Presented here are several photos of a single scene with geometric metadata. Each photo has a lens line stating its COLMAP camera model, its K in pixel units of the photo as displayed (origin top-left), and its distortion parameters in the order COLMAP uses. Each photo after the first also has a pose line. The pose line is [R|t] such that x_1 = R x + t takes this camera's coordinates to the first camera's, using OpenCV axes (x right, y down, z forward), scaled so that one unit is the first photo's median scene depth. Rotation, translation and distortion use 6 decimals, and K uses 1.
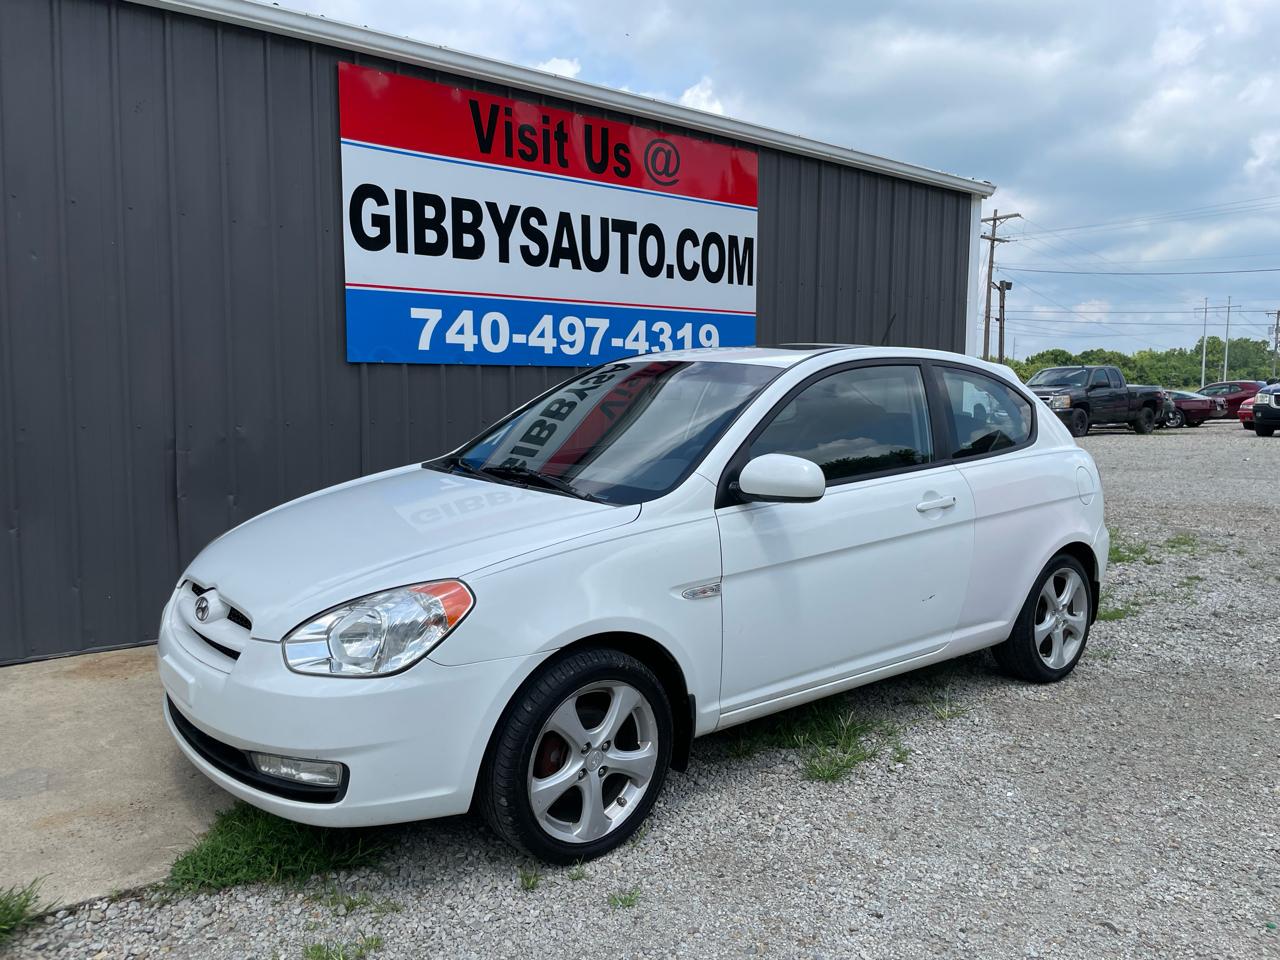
lens RADIAL K [[980.7, 0, 638.4], [0, 980.7, 473.7], [0, 0, 1]] dist [0.097498, -0.133321]
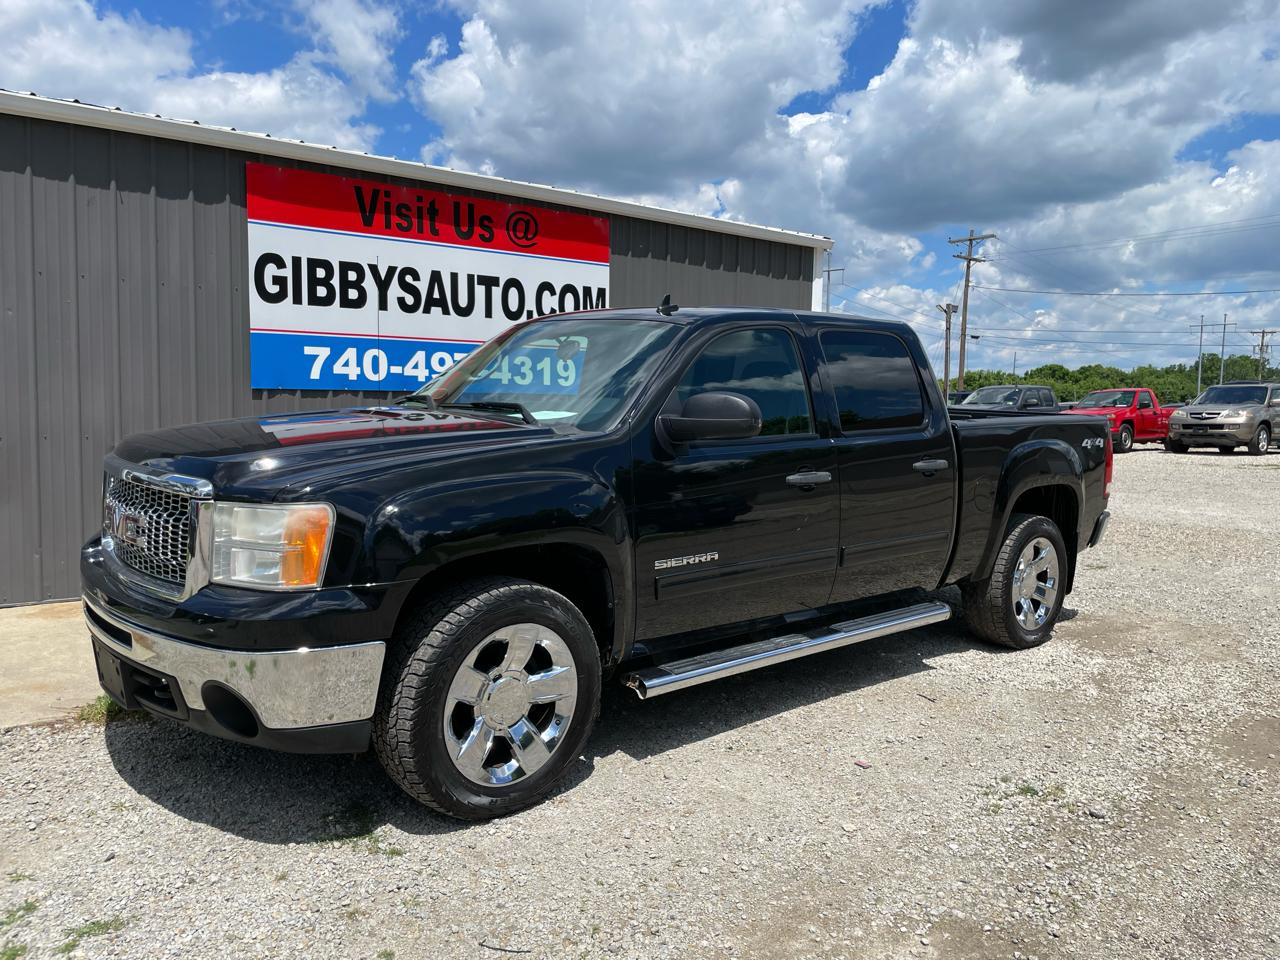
lens RADIAL K [[1007.1, 0, 656.3], [0, 1007.1, 476.5], [0, 0, 1]] dist [0.080234, -0.109246]
pose [[0.999895, 0.014157, -0.003216, 0.219749], [-0.014175, 0.999882, -0.005926, 0.003245], [0.003132, 0.005971, 0.999977, -0.303285]]
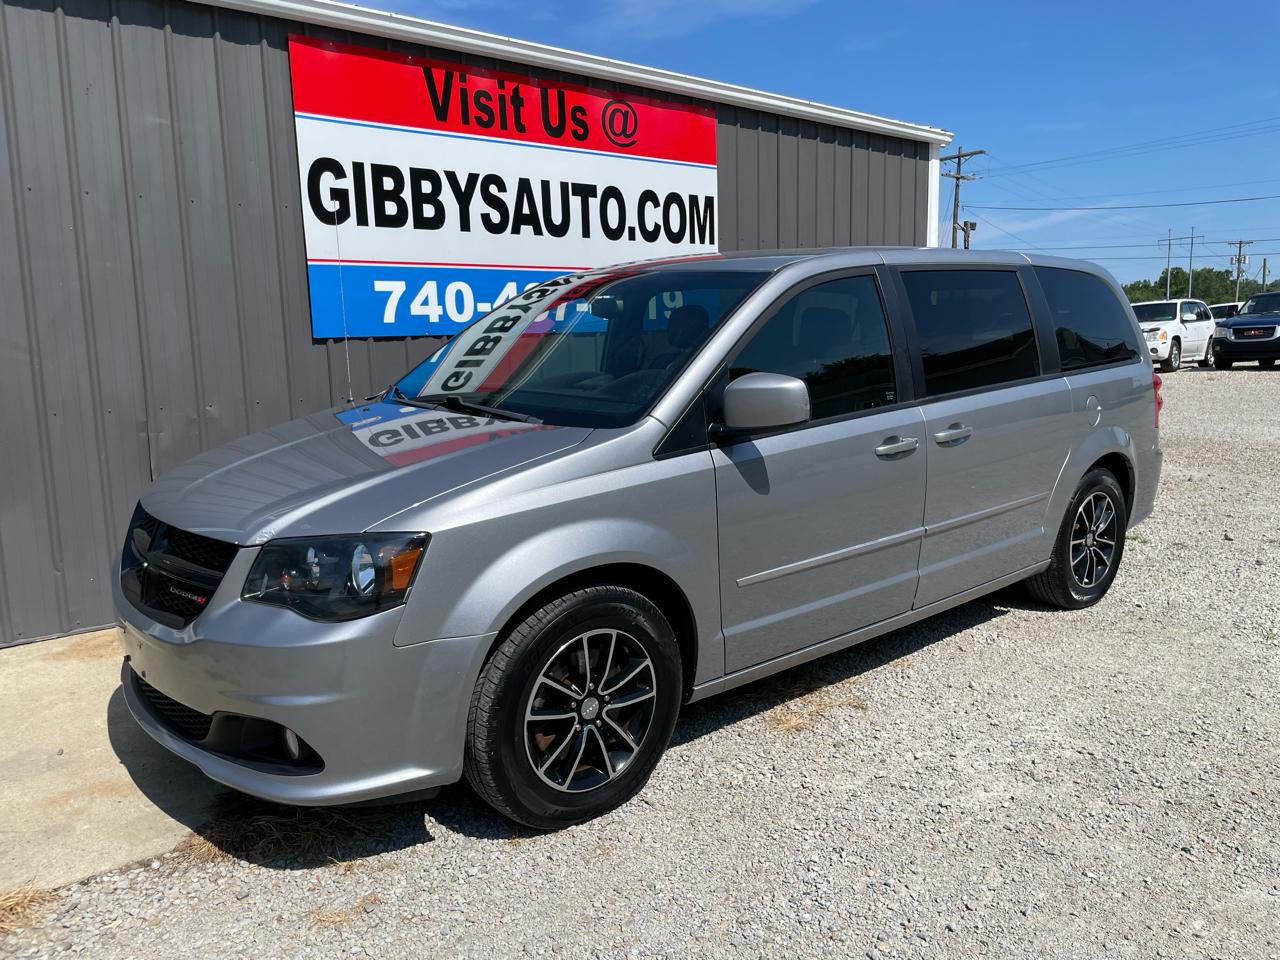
lens RADIAL K [[984.5, 0, 640.0], [0, 984.5, 480.0], [0, 0, 1]] dist [0.088097, -0.121168]
pose [[0.998997, -0.035816, 0.026871, 0.004892], [0.034201, 0.997712, 0.058313, -0.014399], [-0.028898, -0.057335, 0.997937, -0.025079]]
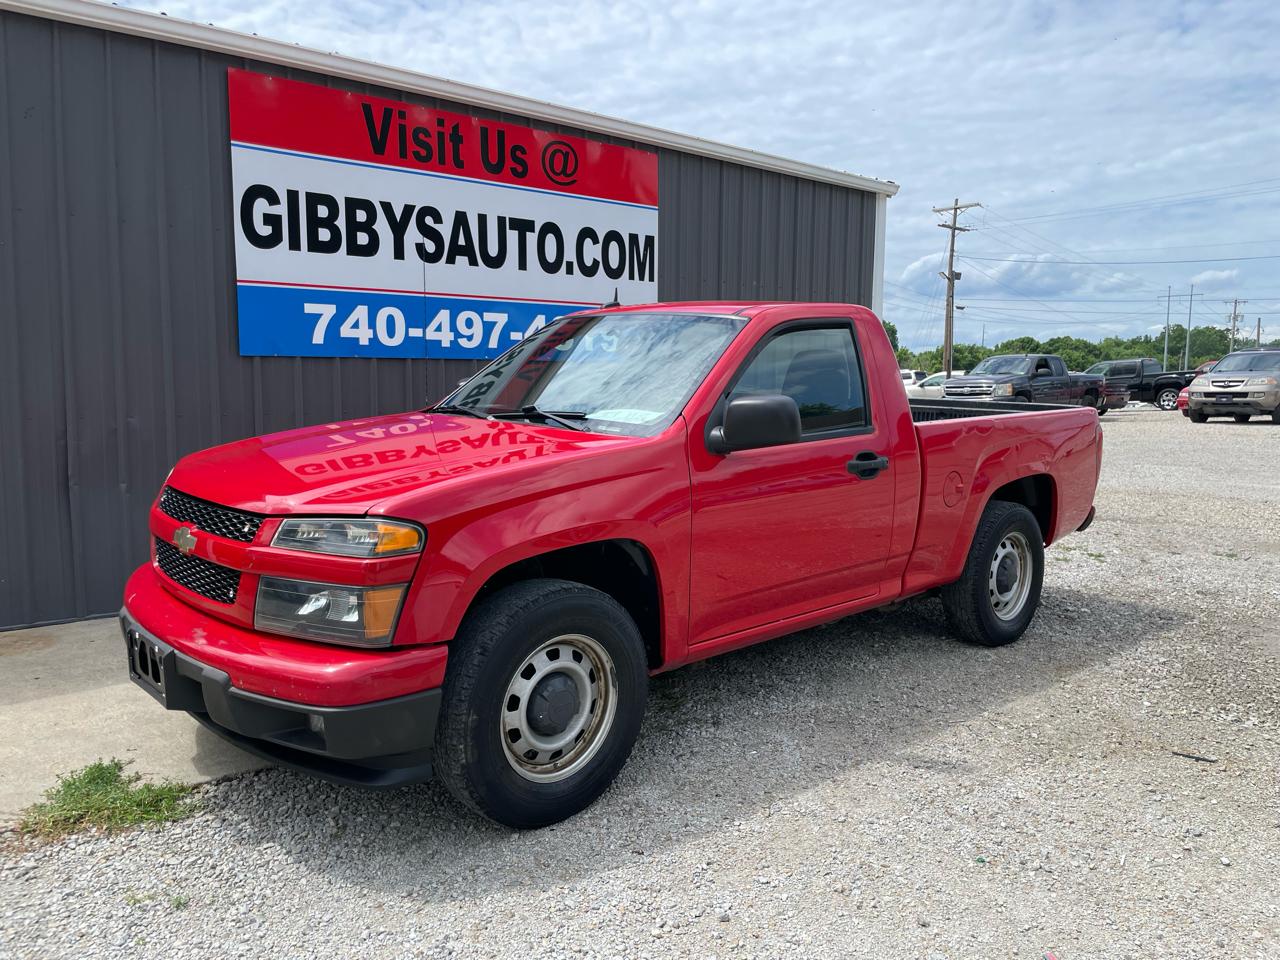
lens RADIAL K [[988.7, 0, 650.0], [0, 988.7, 471.1], [0, 0, 1]] dist [0.080551, -0.107921]
pose [[0.999547, 0.000235, 0.030106, 0.094730], [-0.000605, 0.999924, 0.012284, -0.003860], [-0.030101, -0.012296, 0.999471, -0.059684]]
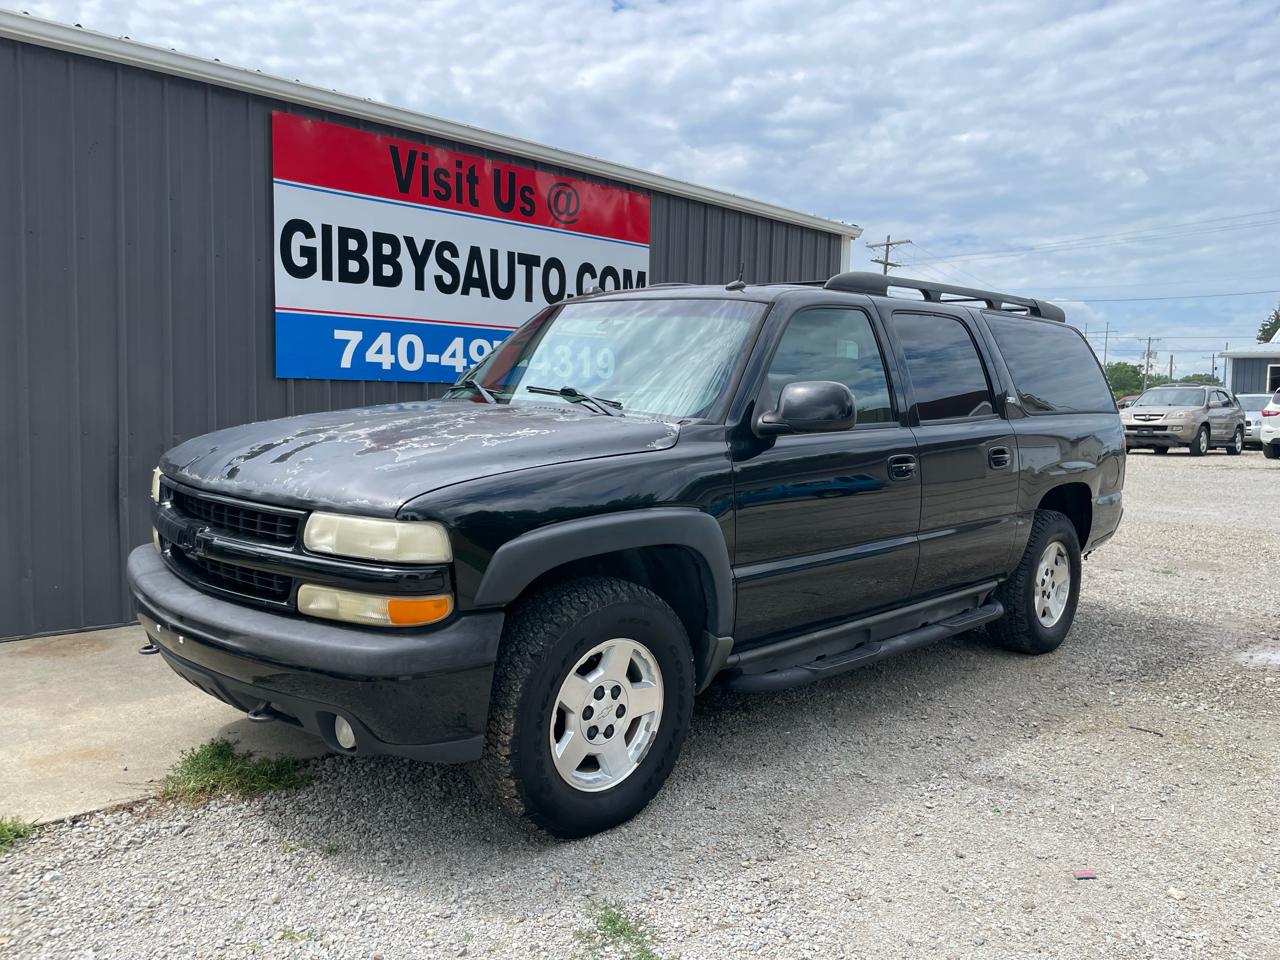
lens RADIAL K [[998.5, 0, 639.5], [0, 998.5, 474.1], [0, 0, 1]] dist [0.087507, -0.120309]
pose [[0.995466, 0.010089, 0.094586, 0.005629], [-0.008950, 0.999882, -0.012457, 0.005276], [-0.094701, 0.011554, 0.995439, -0.147415]]
